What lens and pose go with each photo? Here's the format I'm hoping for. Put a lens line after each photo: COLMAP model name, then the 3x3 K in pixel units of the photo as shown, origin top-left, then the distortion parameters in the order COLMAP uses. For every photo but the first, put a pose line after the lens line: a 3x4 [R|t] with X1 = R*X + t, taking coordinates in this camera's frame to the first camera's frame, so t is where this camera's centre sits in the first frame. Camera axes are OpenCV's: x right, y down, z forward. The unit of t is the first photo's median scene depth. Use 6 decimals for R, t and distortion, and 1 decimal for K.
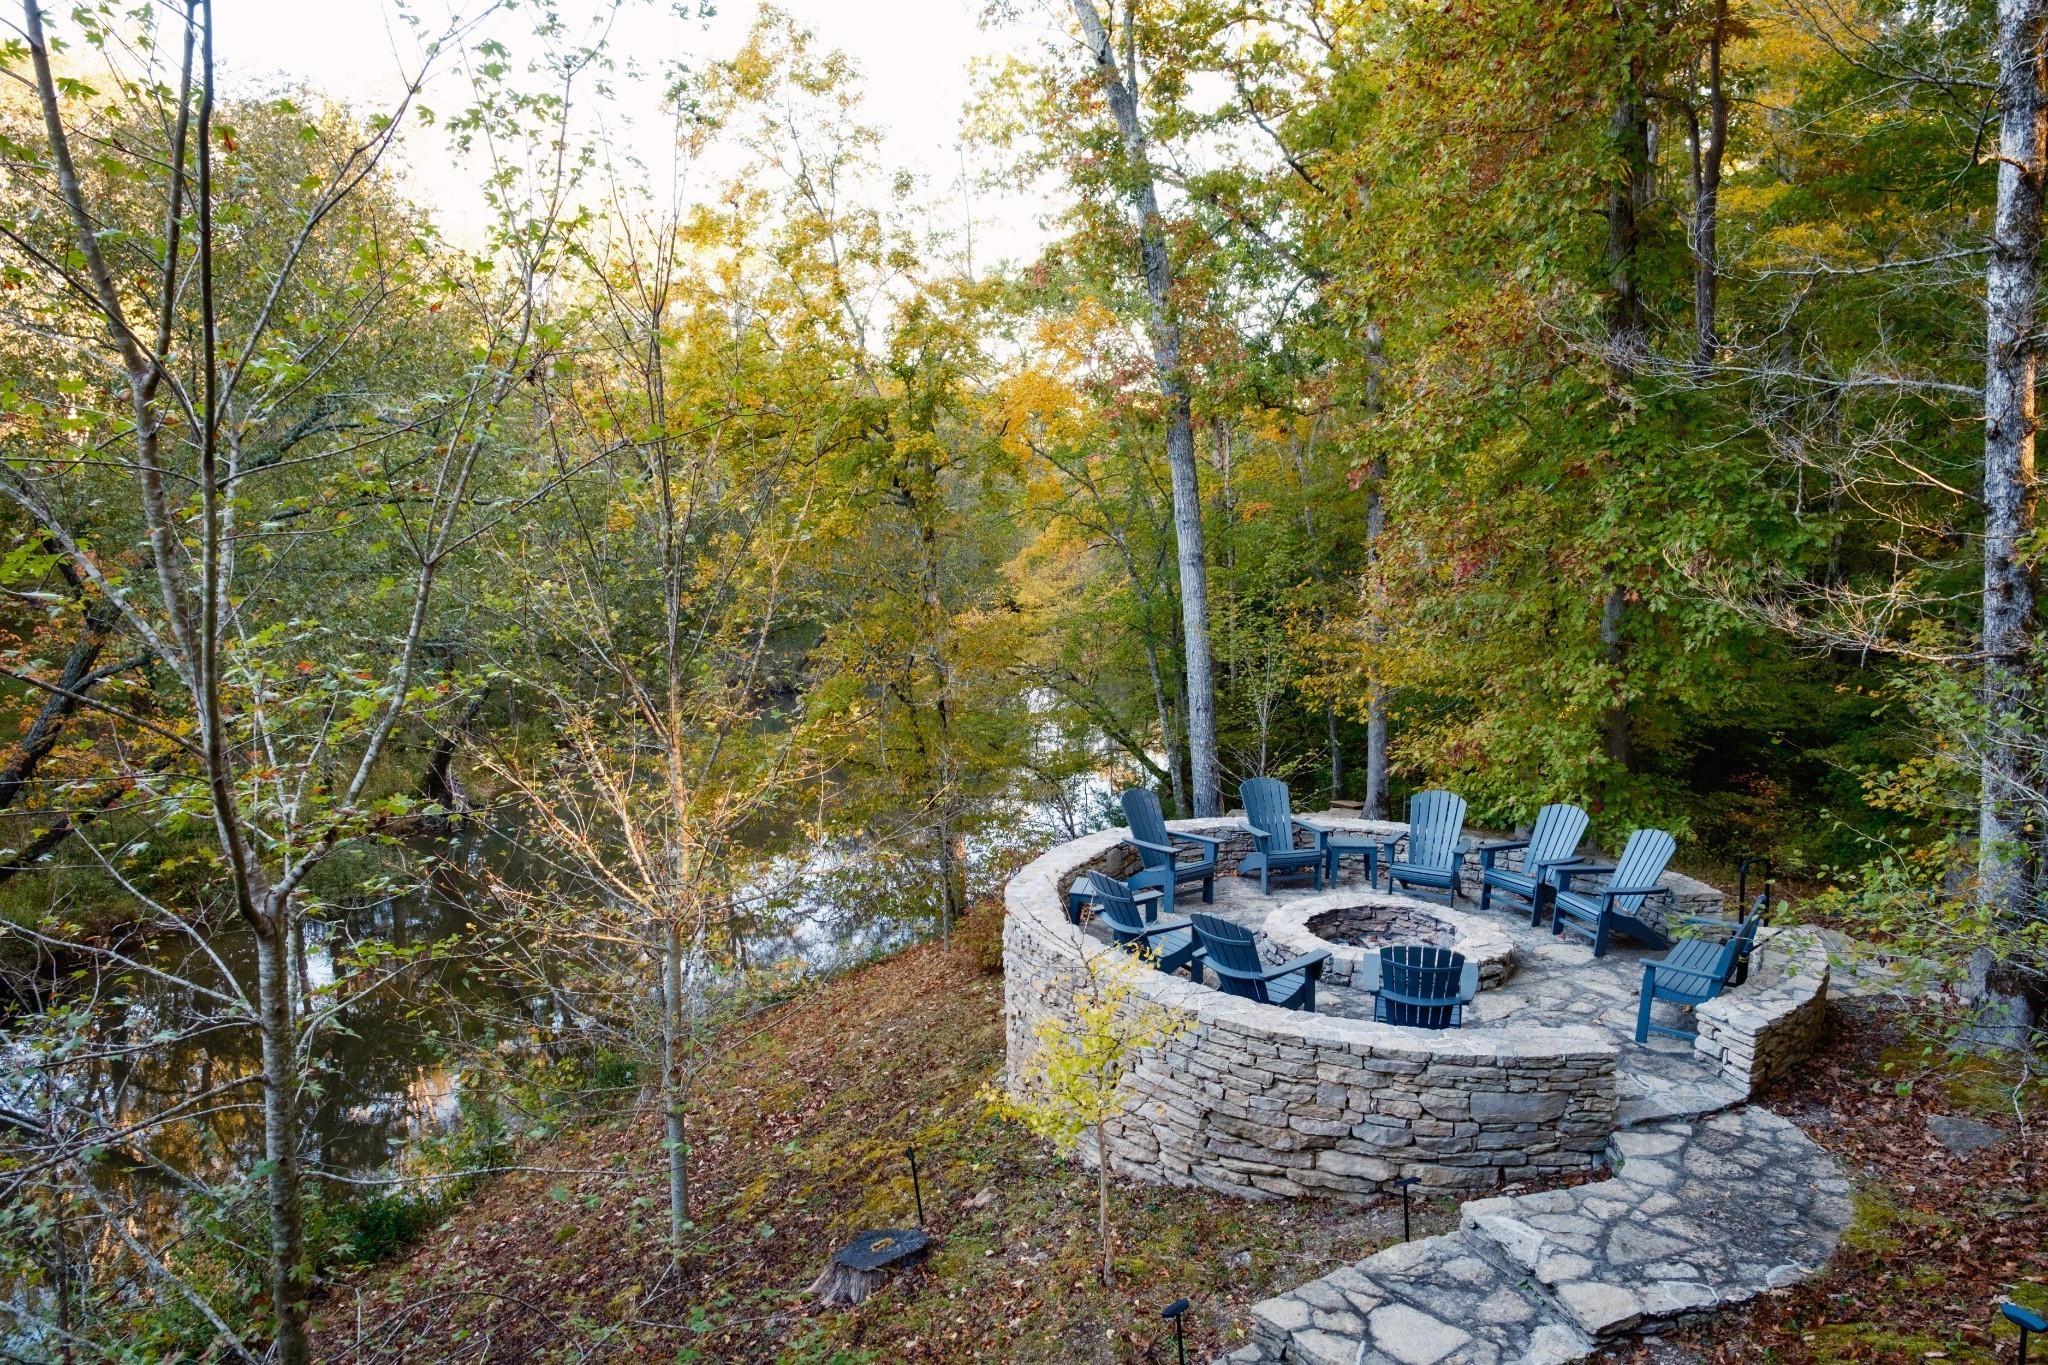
lens RADIAL K [[1463.2, 0, 1023.7], [0, 1463.2, 713.5], [0, 0, 1]] dist [-0.006592, -0.001682]
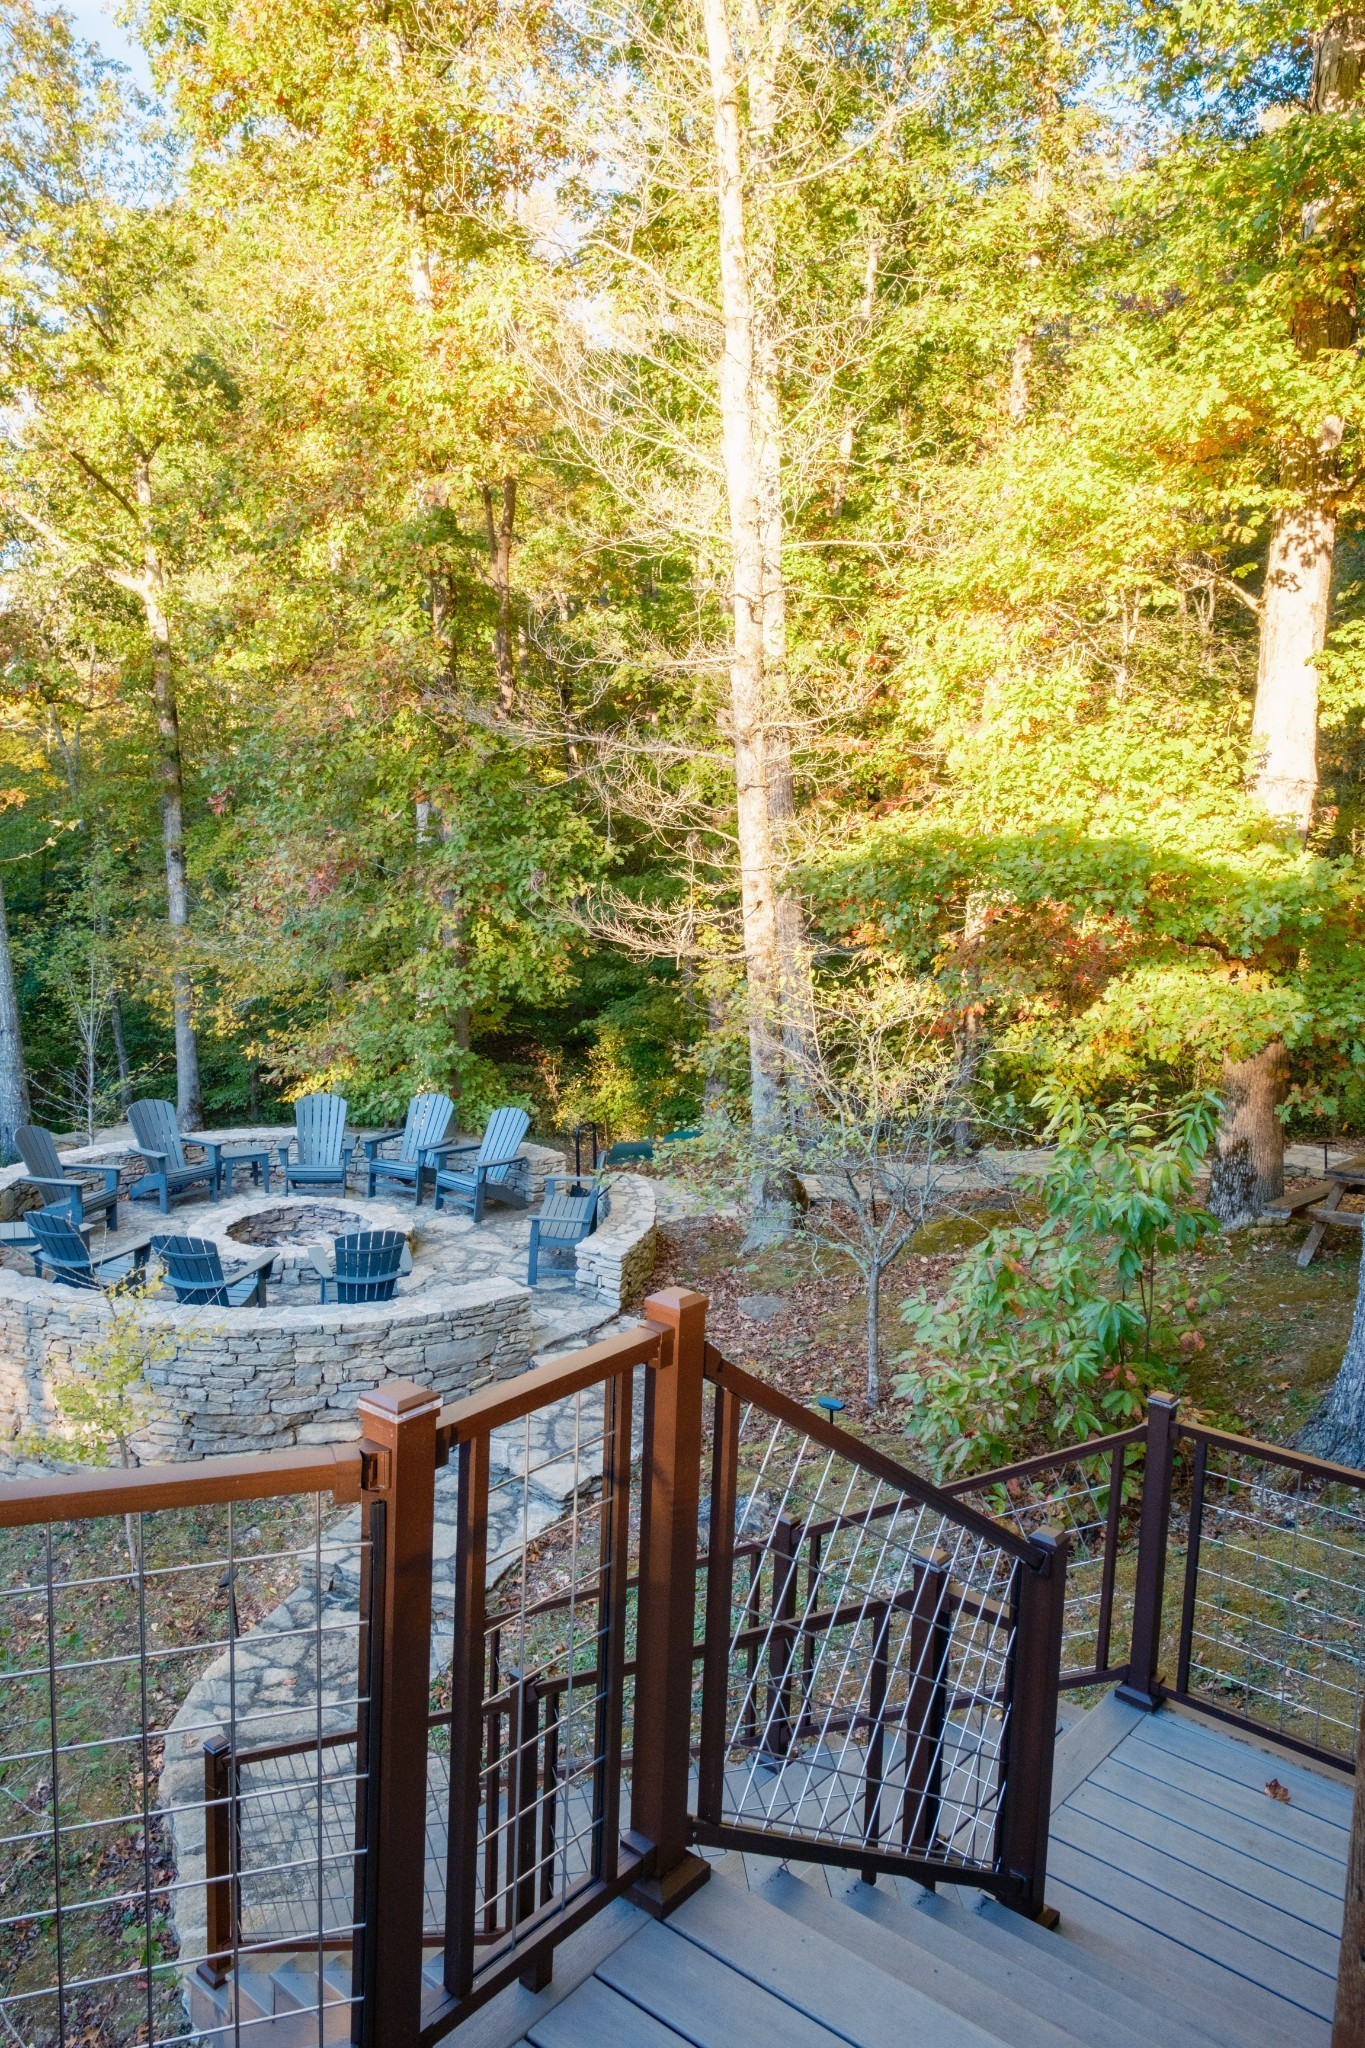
lens RADIAL K [[1670.2, 0, 682.5], [0, 1670.2, 1024.0], [0, 0, 1]] dist [0.093227, -0.000729]
pose [[0.824952, -0.081358, 0.559316, -0.234118], [0.071013, 0.996664, 0.040236, -0.037451], [-0.560724, 0.006526, 0.827977, -0.221366]]
